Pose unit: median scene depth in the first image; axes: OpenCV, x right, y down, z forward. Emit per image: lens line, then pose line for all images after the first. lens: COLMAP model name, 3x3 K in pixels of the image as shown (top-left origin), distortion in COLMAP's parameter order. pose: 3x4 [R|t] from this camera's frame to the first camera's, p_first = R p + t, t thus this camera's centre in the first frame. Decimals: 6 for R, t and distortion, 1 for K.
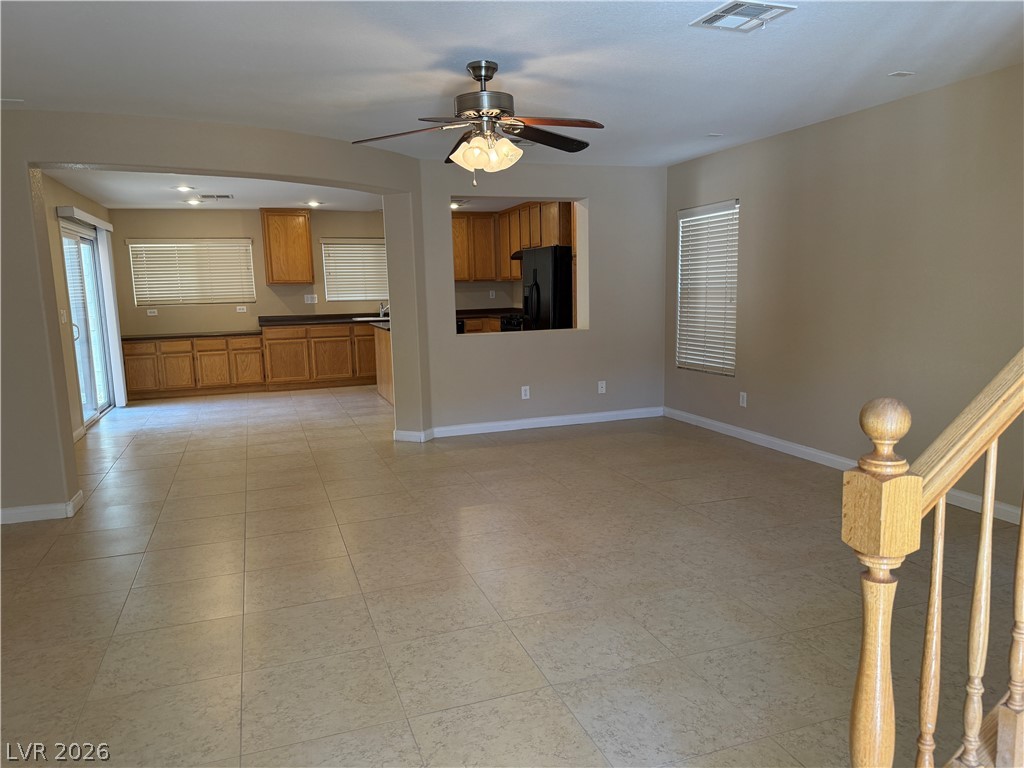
lens RADIAL K [[725.3, 0, 515.4], [0, 725.3, 389.8], [0, 0, 1]] dist [0.188047, -0.340928]
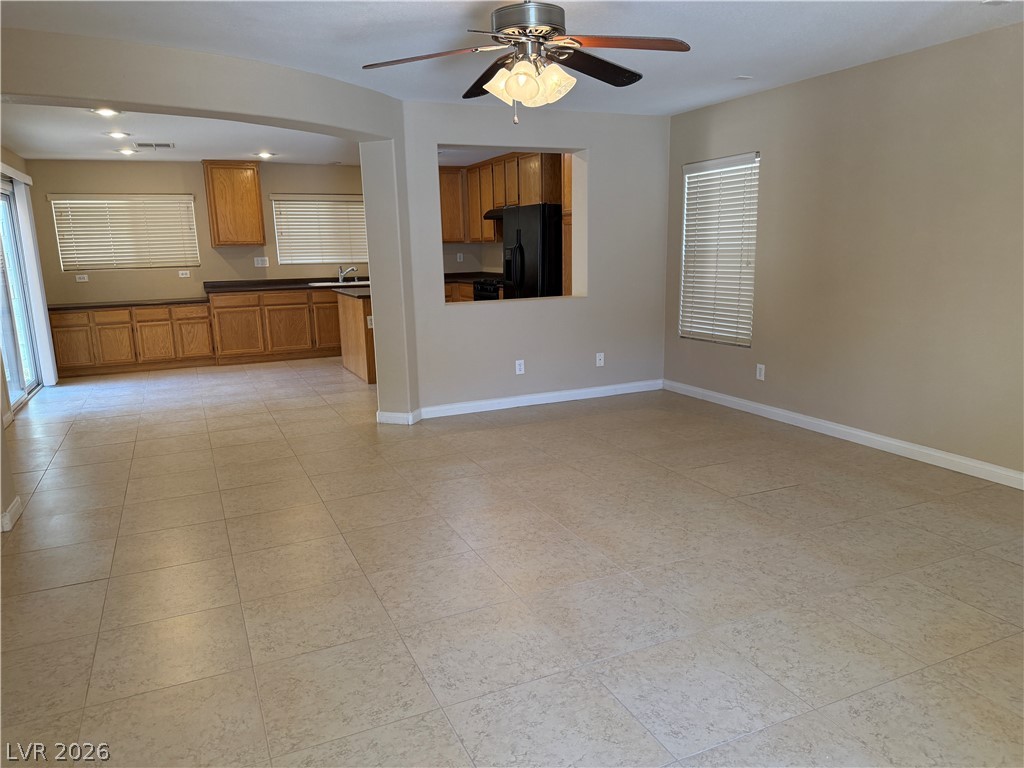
lens RADIAL K [[729.6, 0, 514.3], [0, 729.6, 392.1], [0, 0, 1]] dist [0.108682, -0.141401]
pose [[0.996593, -0.015608, 0.080983, -0.056507], [0.011315, 0.998519, 0.053207, -0.011236], [-0.081693, -0.052110, 0.995294, 0.077440]]
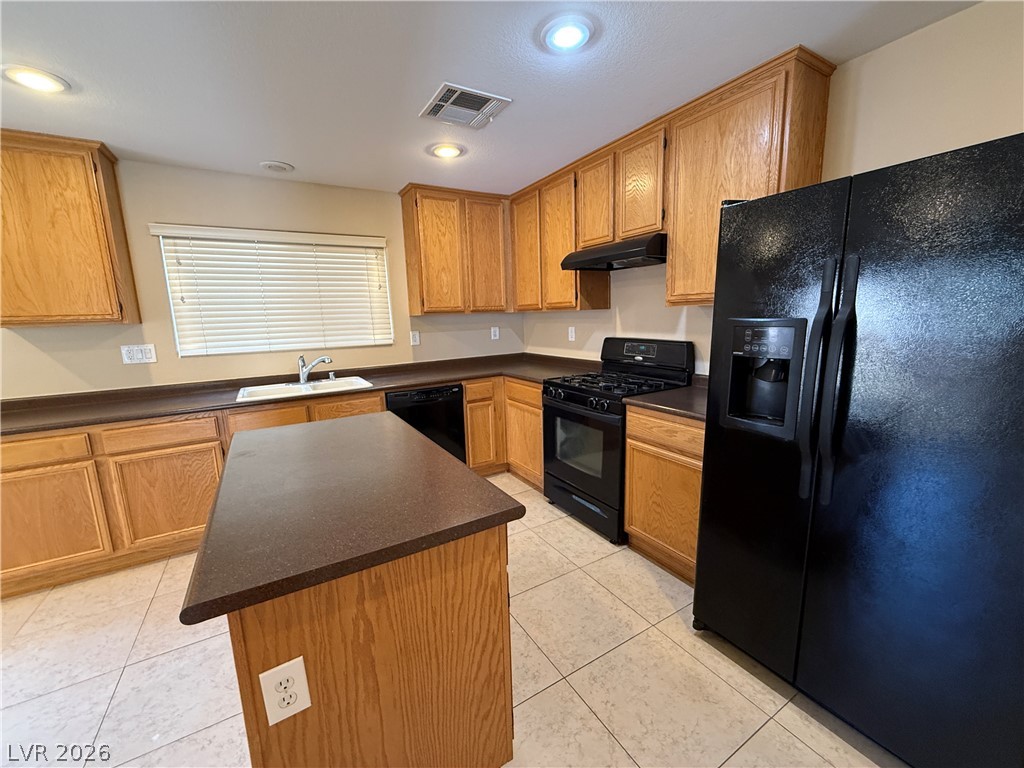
lens RADIAL K [[409.6, 0, 512.0], [0, 409.6, 384.0], [0, 0, 1]] dist [0.002920, 0.000470]
pose [[0.981081, -0.039971, 0.189428, -0.119808], [0.035817, 0.999038, 0.025305, -0.130686], [-0.190257, -0.018041, 0.981569, 0.887346]]
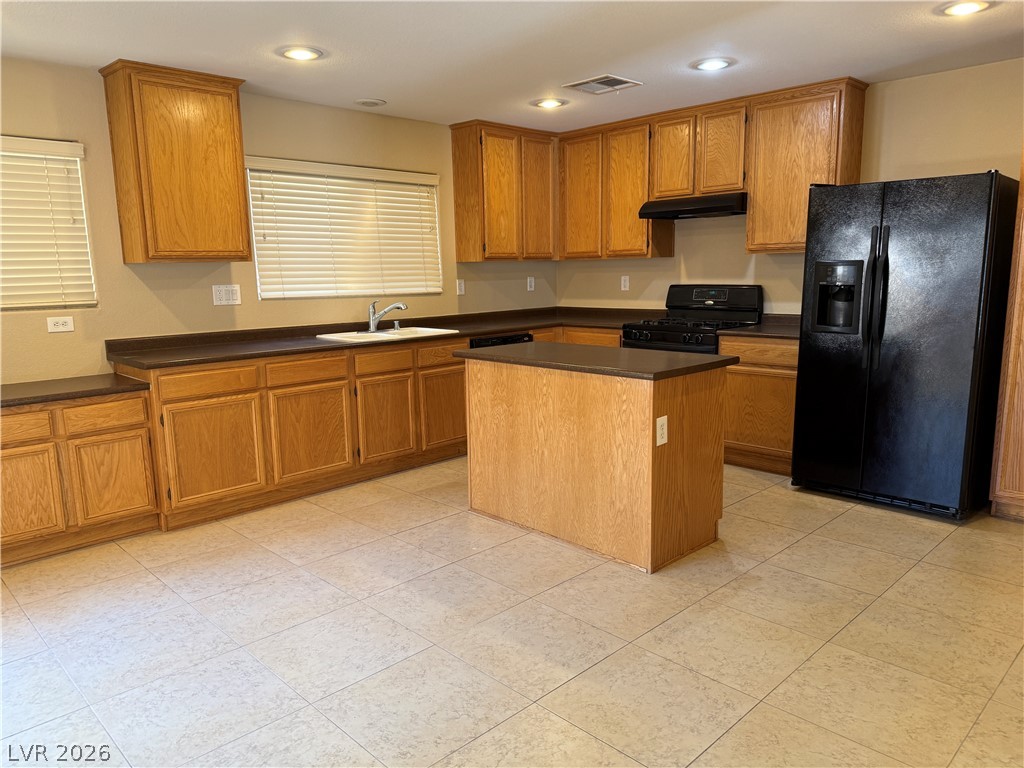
lens RADIAL K [[729.6, 0, 514.3], [0, 729.6, 392.1], [0, 0, 1]] dist [0.108682, -0.141401]
pose [[0.904344, -0.064212, 0.421945, -0.398133], [0.057238, 0.997934, 0.029190, -0.088142], [-0.422948, -0.002246, 0.906151, 0.674535]]
